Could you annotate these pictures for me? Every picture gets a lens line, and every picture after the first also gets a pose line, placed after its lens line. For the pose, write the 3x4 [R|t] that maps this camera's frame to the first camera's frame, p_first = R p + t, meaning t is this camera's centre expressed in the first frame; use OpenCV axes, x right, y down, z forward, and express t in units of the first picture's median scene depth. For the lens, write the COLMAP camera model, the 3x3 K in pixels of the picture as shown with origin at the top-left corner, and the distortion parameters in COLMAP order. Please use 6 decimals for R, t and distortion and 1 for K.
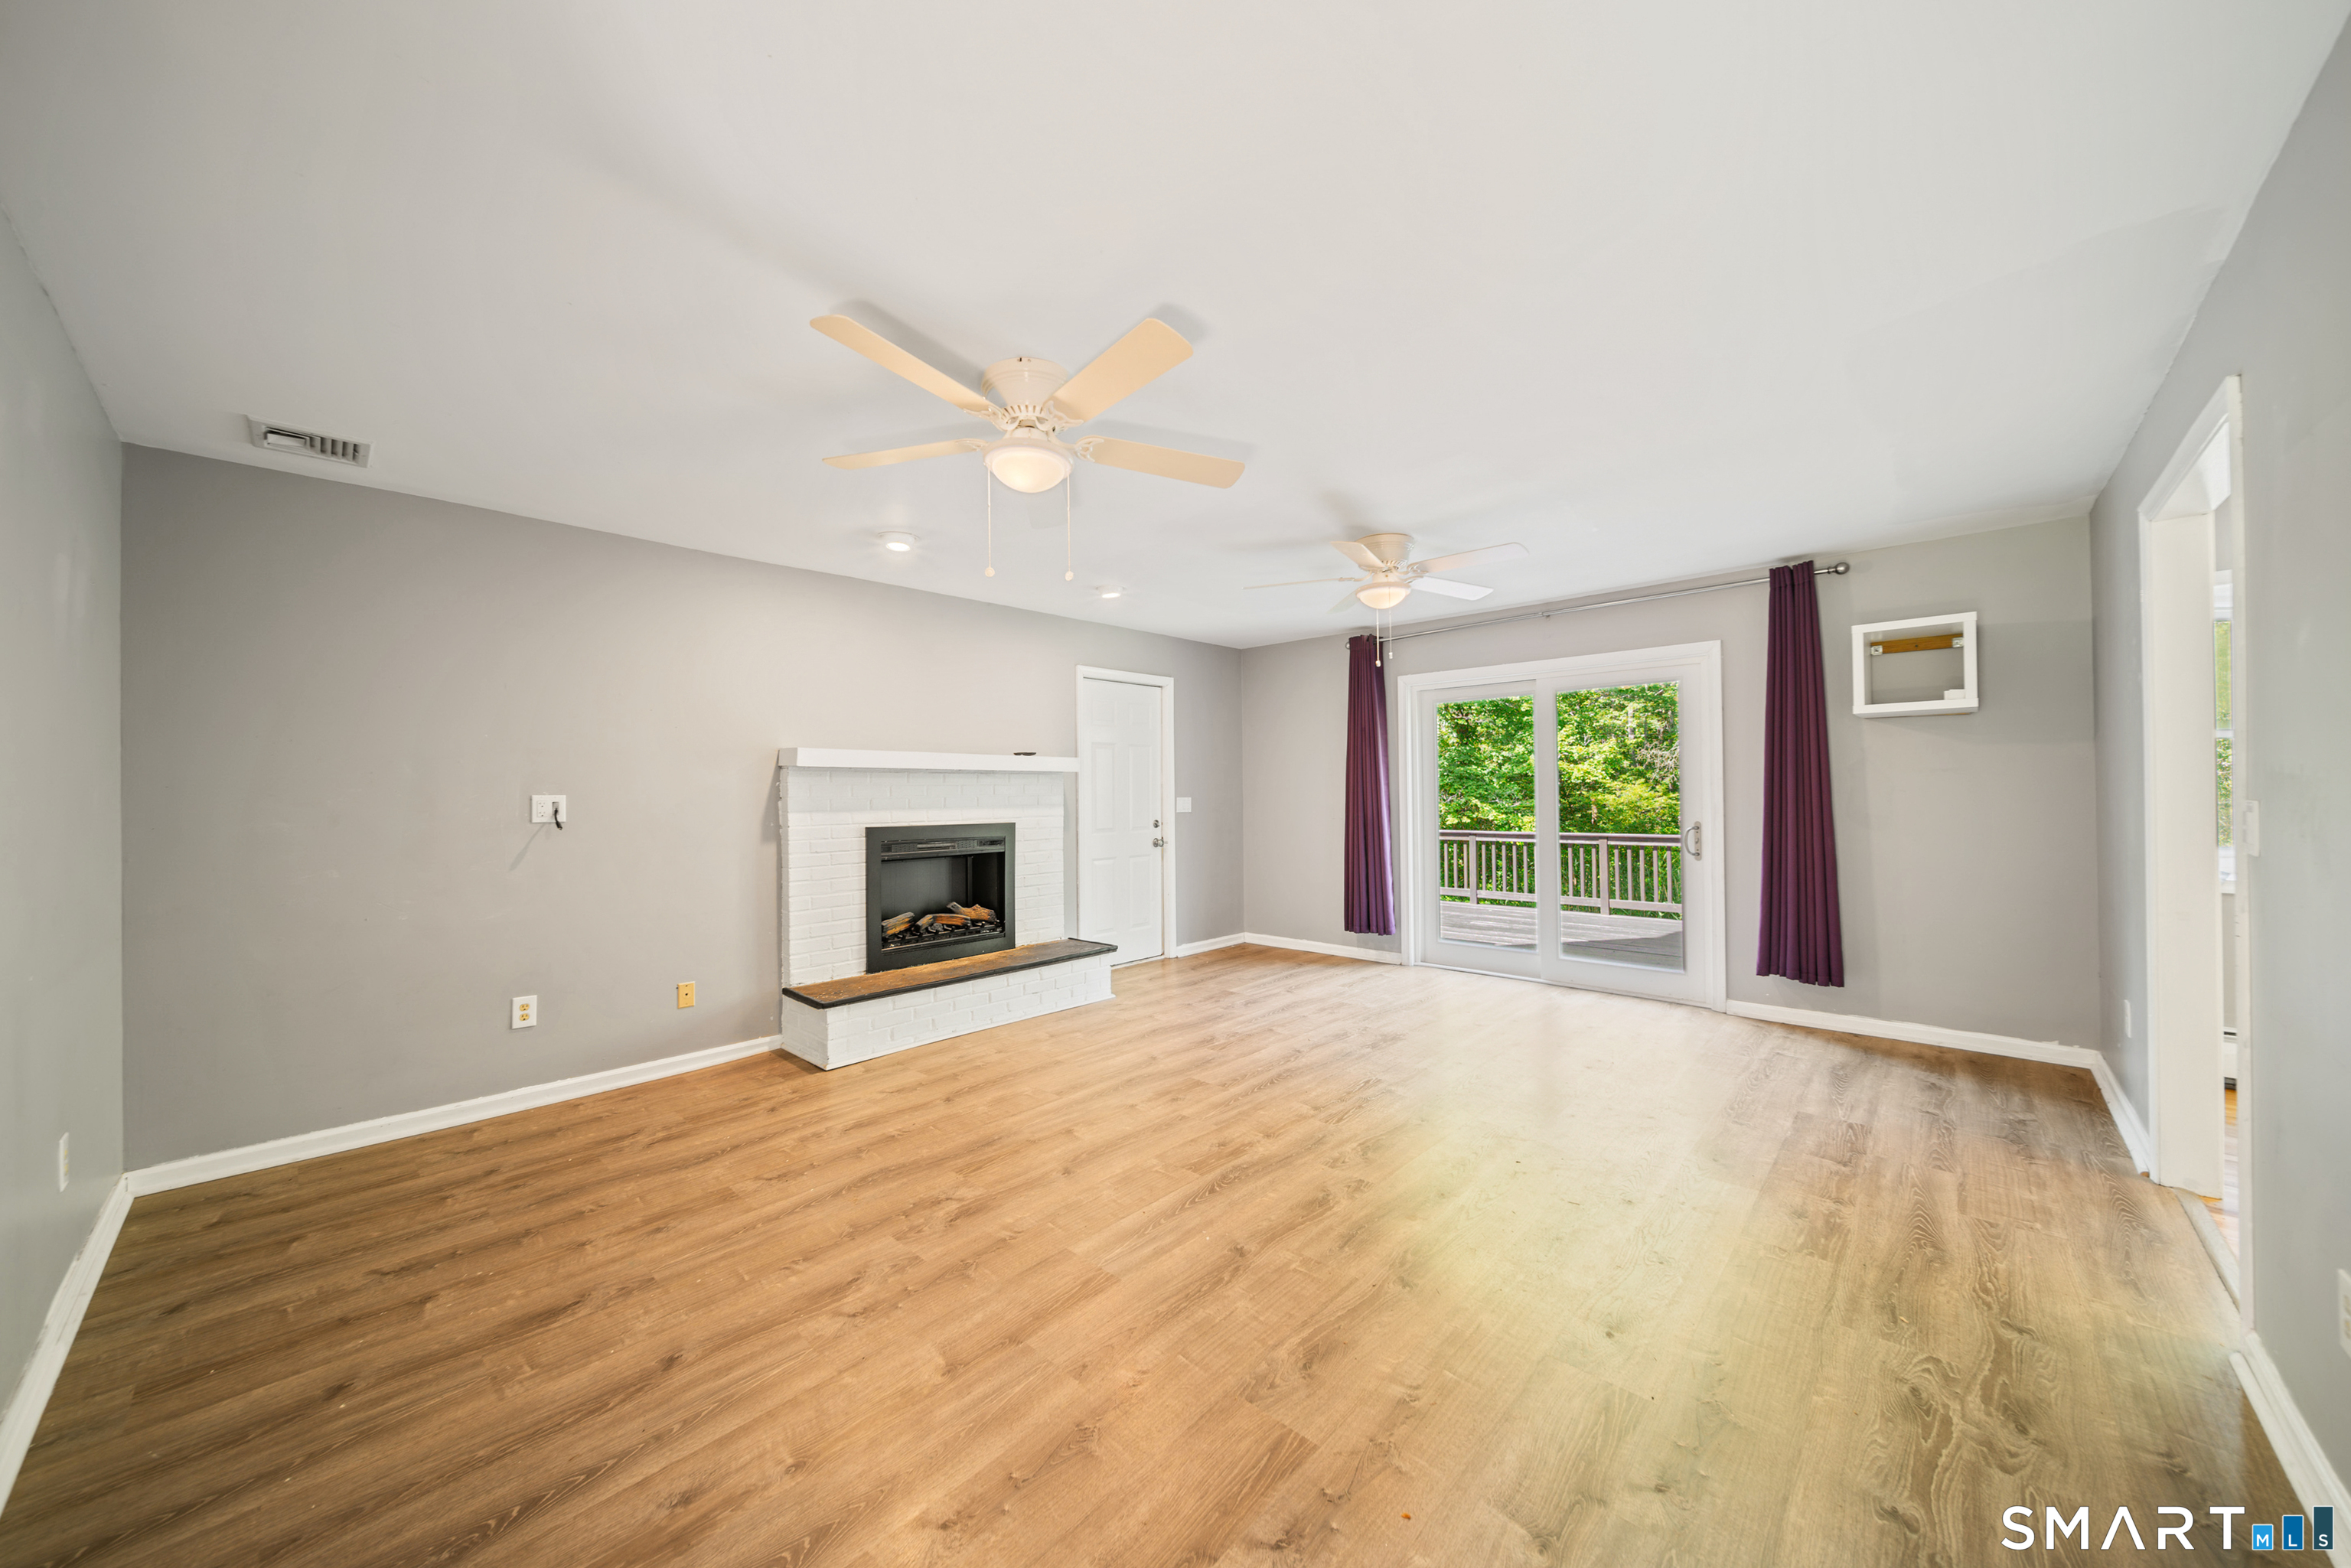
lens RADIAL K [[834.9, 0, 1170.0], [0, 834.9, 780.3], [0, 0, 1]] dist [-0.000645, -0.000735]
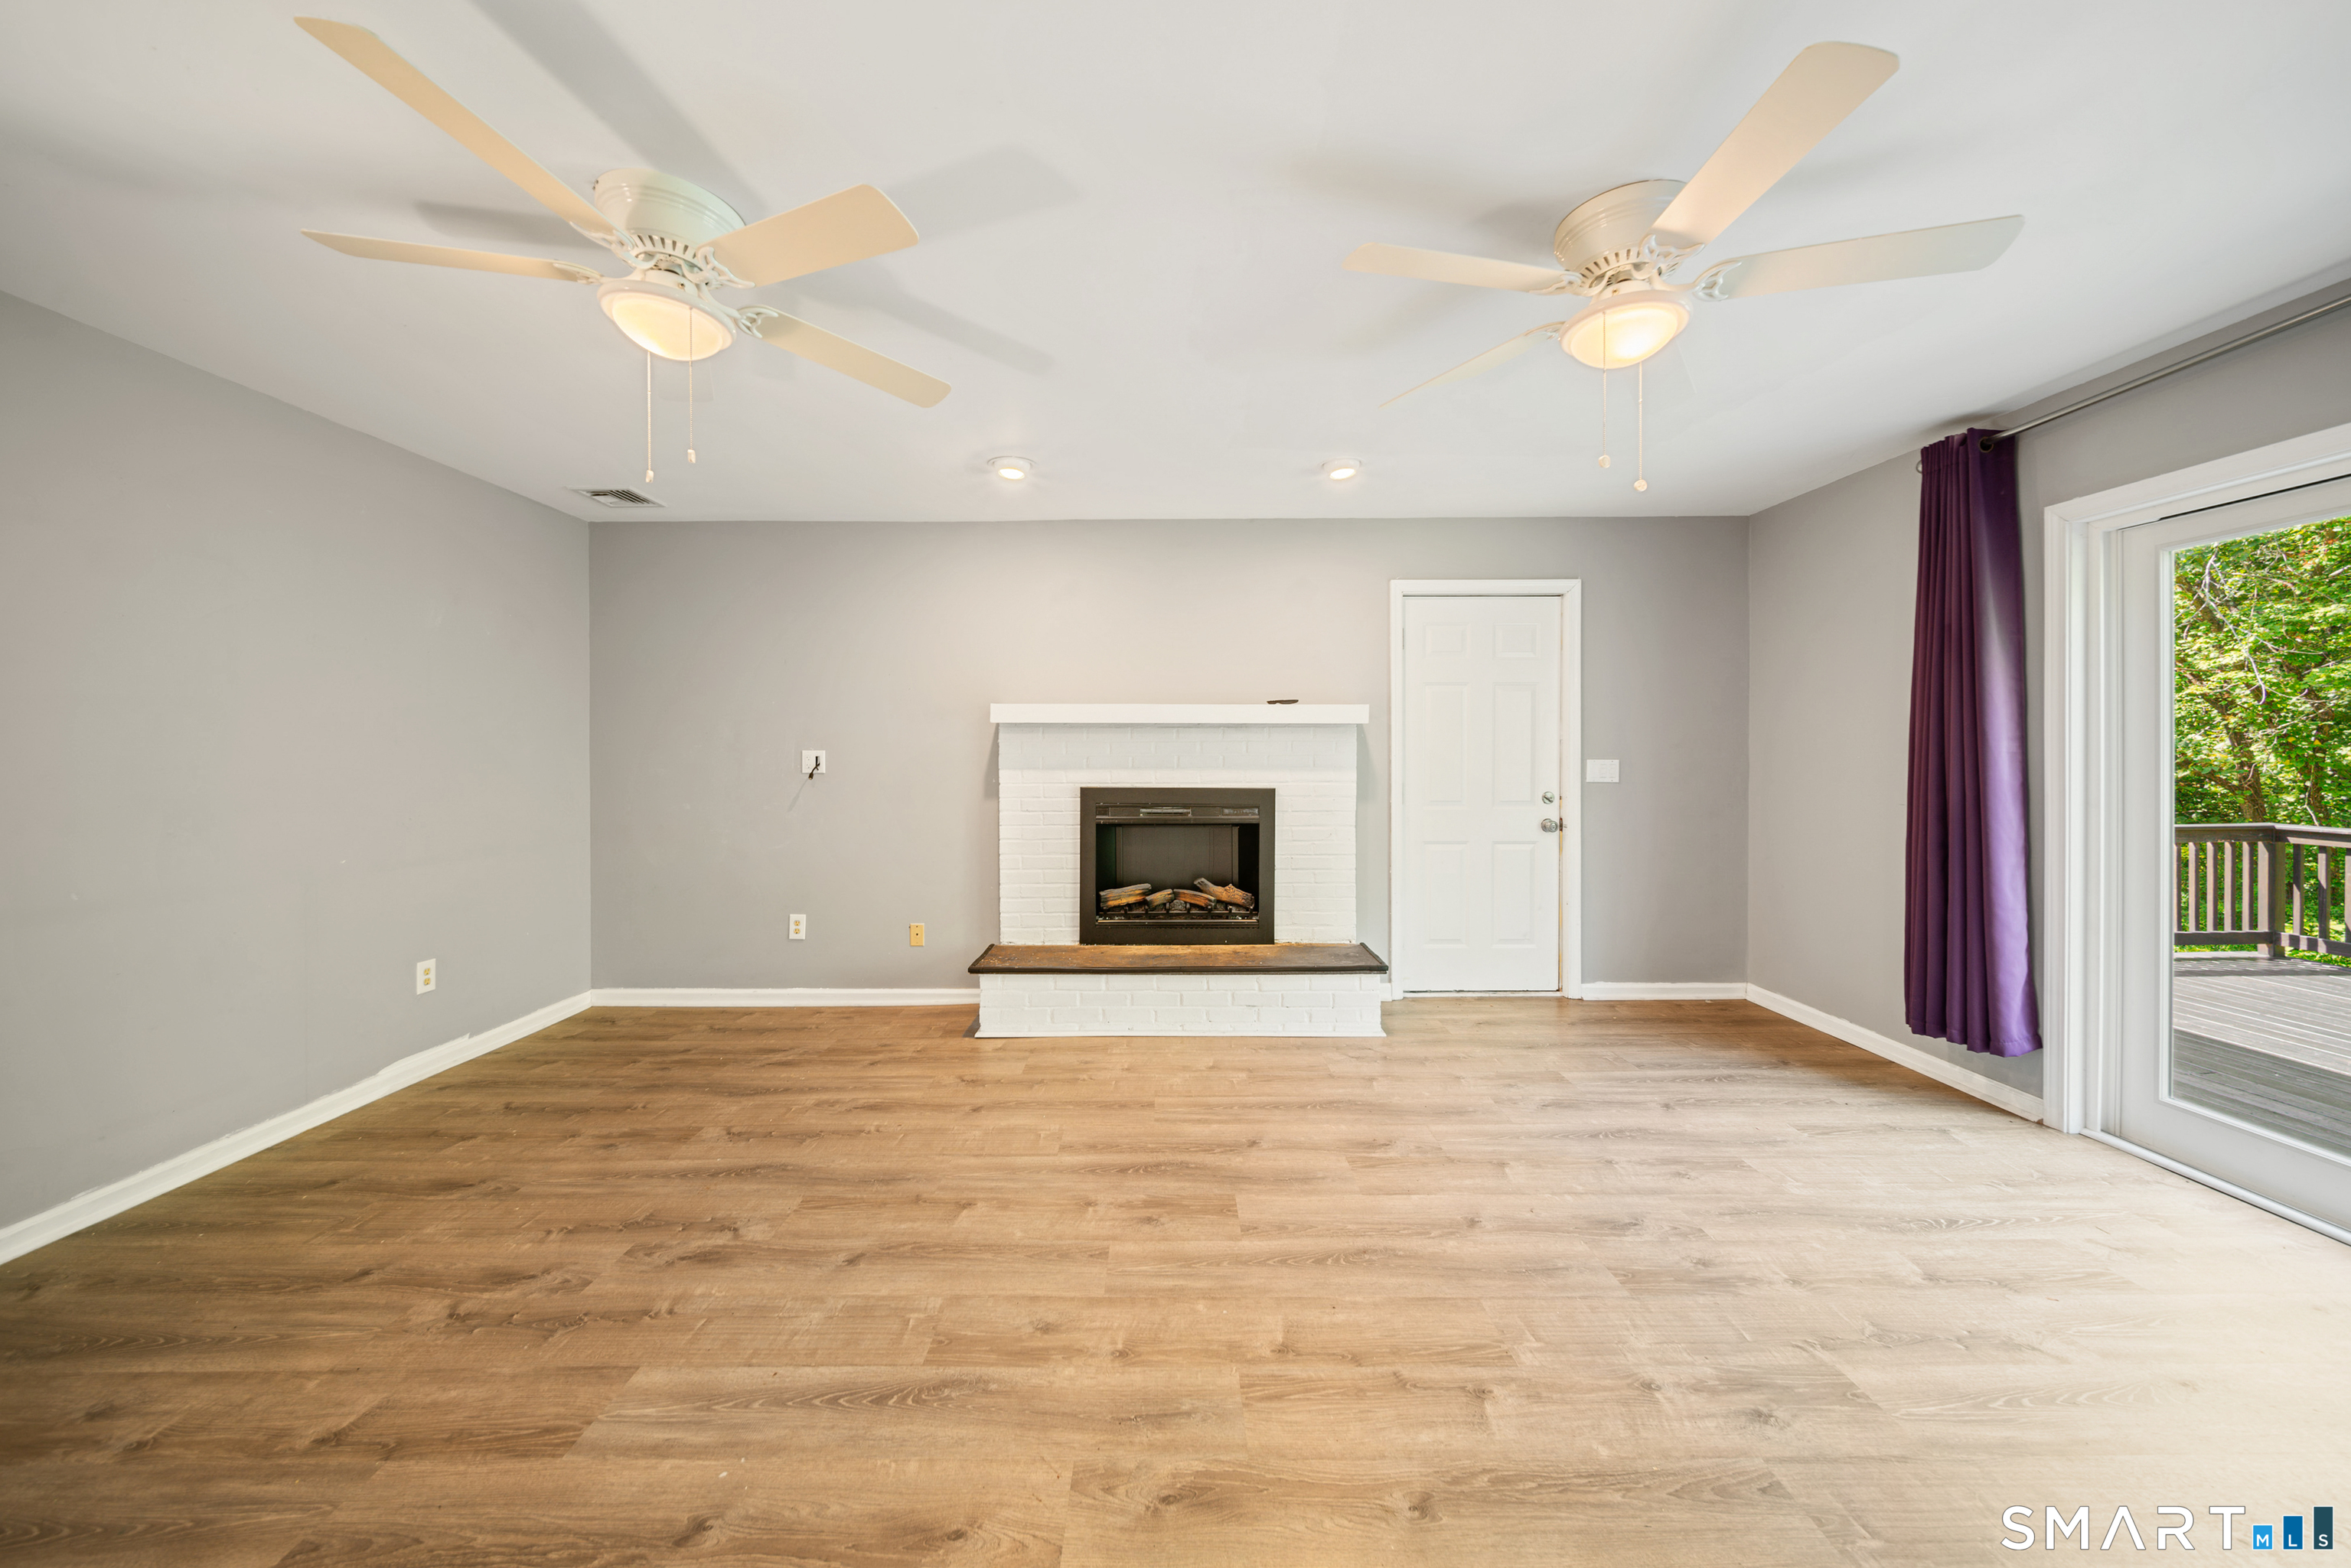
lens RADIAL K [[834.9, 0, 1173.1], [0, 834.9, 761.8], [0, 0, 1]] dist [-0.000645, -0.000735]
pose [[0.681309, 0.020276, -0.731715, 0.379507], [0.005867, 0.999433, 0.033158, -0.002034], [0.731972, -0.026883, 0.680804, 0.439272]]
